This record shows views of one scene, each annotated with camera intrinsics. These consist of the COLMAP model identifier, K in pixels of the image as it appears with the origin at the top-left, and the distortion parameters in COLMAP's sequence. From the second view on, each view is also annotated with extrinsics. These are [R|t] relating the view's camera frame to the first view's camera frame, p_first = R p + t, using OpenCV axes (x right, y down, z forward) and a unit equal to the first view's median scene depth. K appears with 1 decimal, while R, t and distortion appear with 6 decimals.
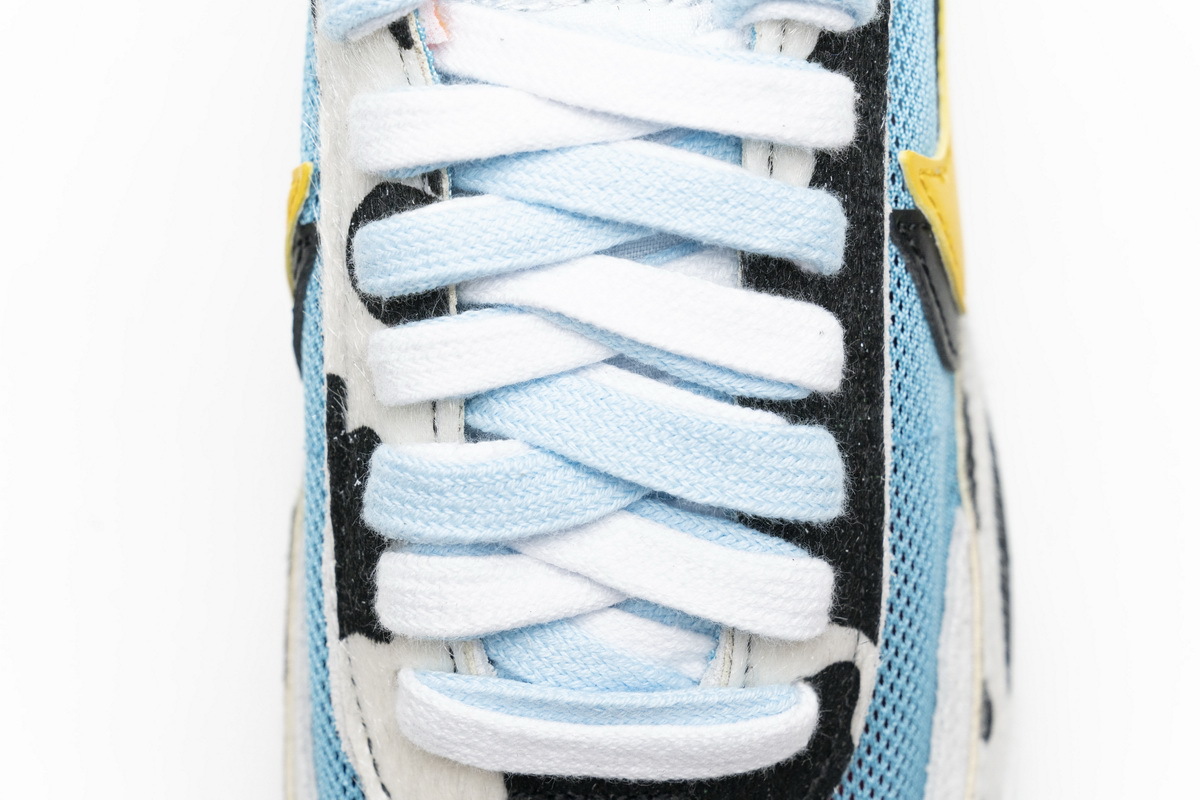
lens RADIAL K [[2375.8, 0, 598.4], [0, 2375.8, 401.1], [0, 0, 1]] dist [0.029794, 0.000000]
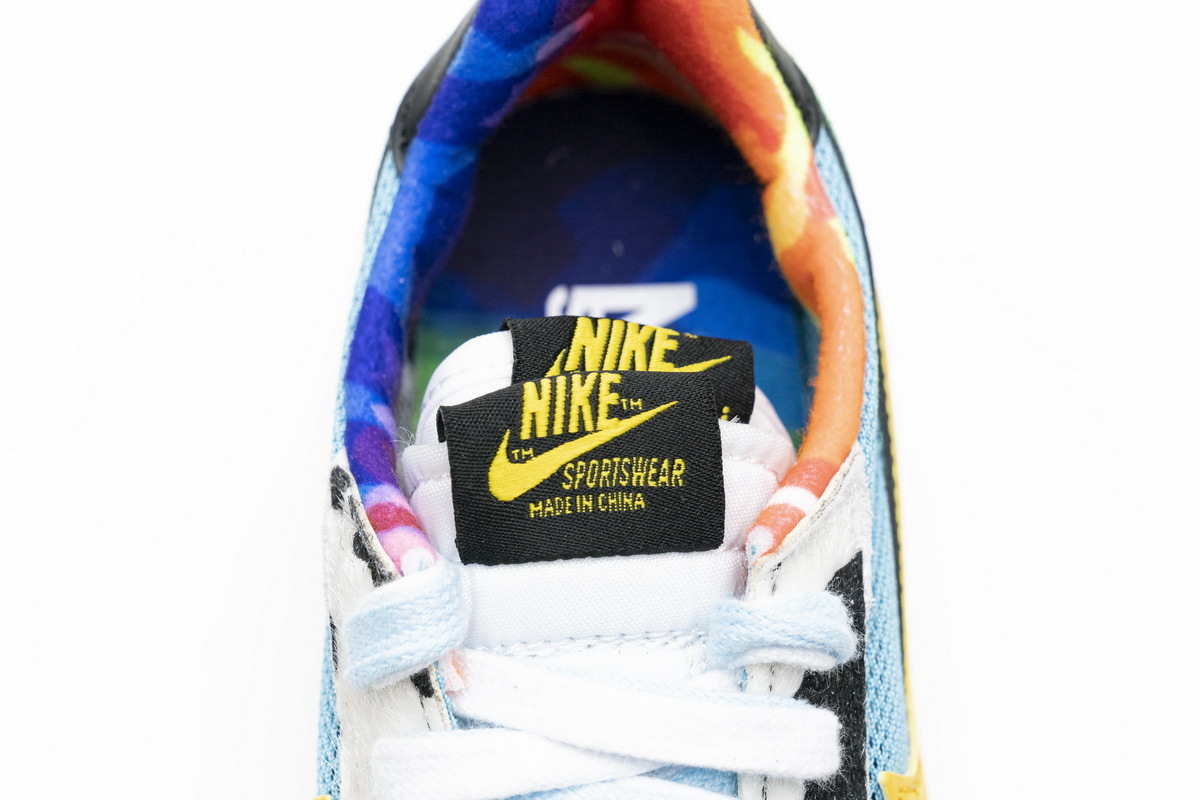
lens RADIAL K [[2375.8, 0, 598.1], [0, 2375.8, 399.5], [0, 0, 1]] dist [0.029794, 0.000000]
pose [[0.998930, -0.016962, 0.043034, -0.046557], [0.025426, 0.978534, -0.204509, -0.056568], [-0.038641, 0.205384, 0.977918, -0.089249]]
